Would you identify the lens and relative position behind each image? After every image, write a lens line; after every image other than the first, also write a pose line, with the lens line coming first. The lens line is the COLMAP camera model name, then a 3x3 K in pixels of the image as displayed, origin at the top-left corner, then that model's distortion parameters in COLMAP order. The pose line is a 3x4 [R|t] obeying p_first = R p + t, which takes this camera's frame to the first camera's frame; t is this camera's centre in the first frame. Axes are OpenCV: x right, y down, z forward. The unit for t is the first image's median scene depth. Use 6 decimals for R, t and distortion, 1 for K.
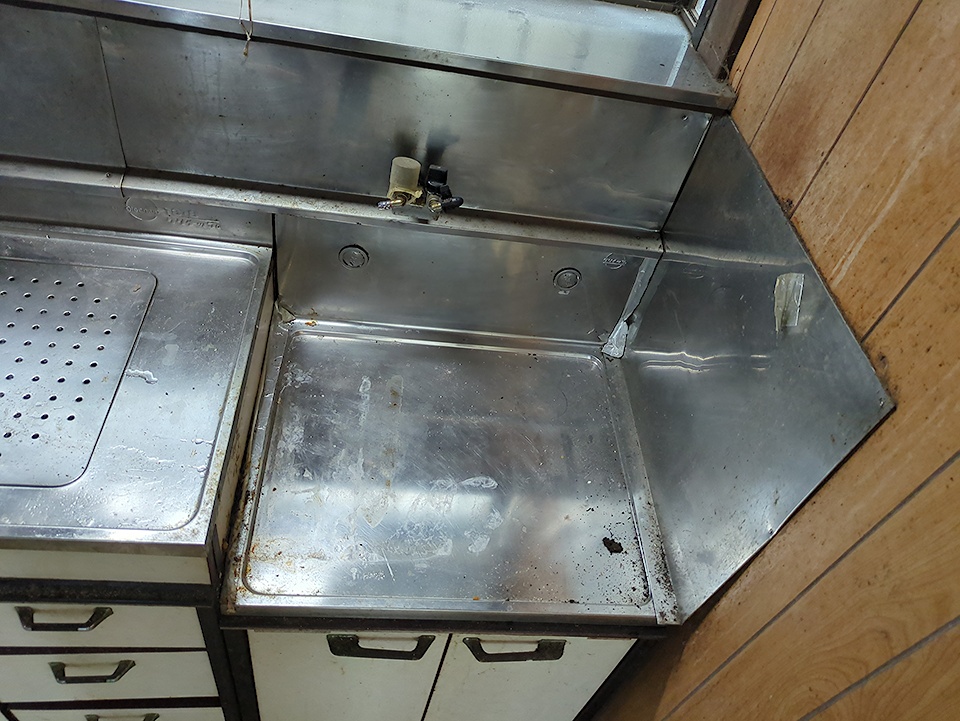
lens RADIAL K [[718.3, 0, 484.3], [0, 718.3, 360.7], [0, 0, 1]] dist [0.012538, 0.003125]
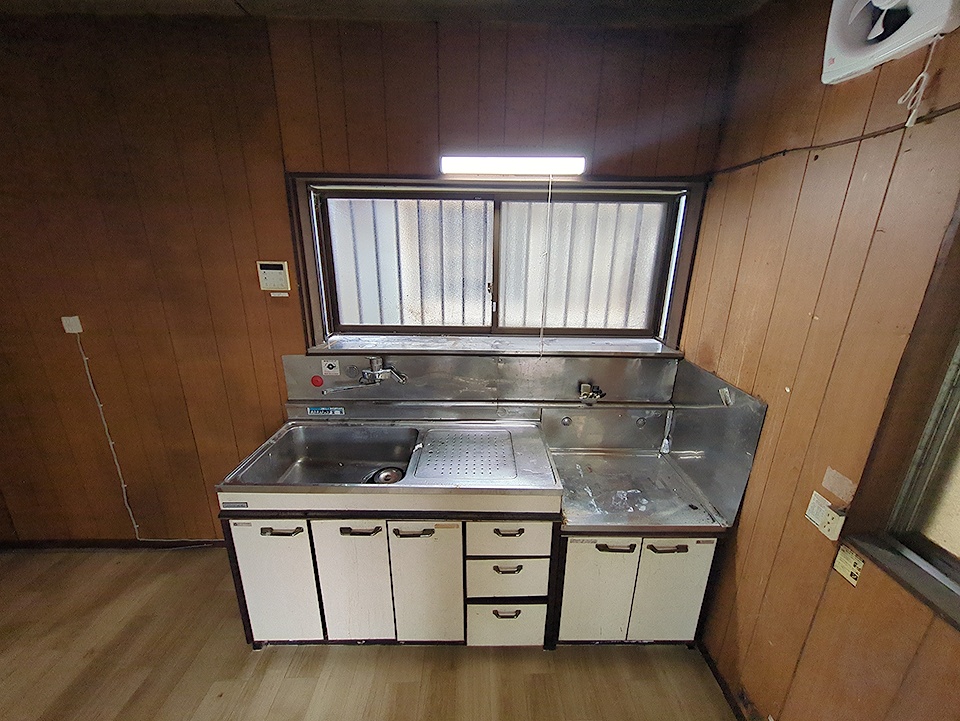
lens RADIAL K [[374.3, 0, 481.0], [0, 374.3, 360.4], [0, 0, 1]] dist [0.002431, 0.000233]
pose [[0.984122, -0.141010, -0.107795, -0.372567], [0.067955, 0.860384, -0.505095, 0.450474], [0.163969, 0.489750, 0.856305, -0.581155]]
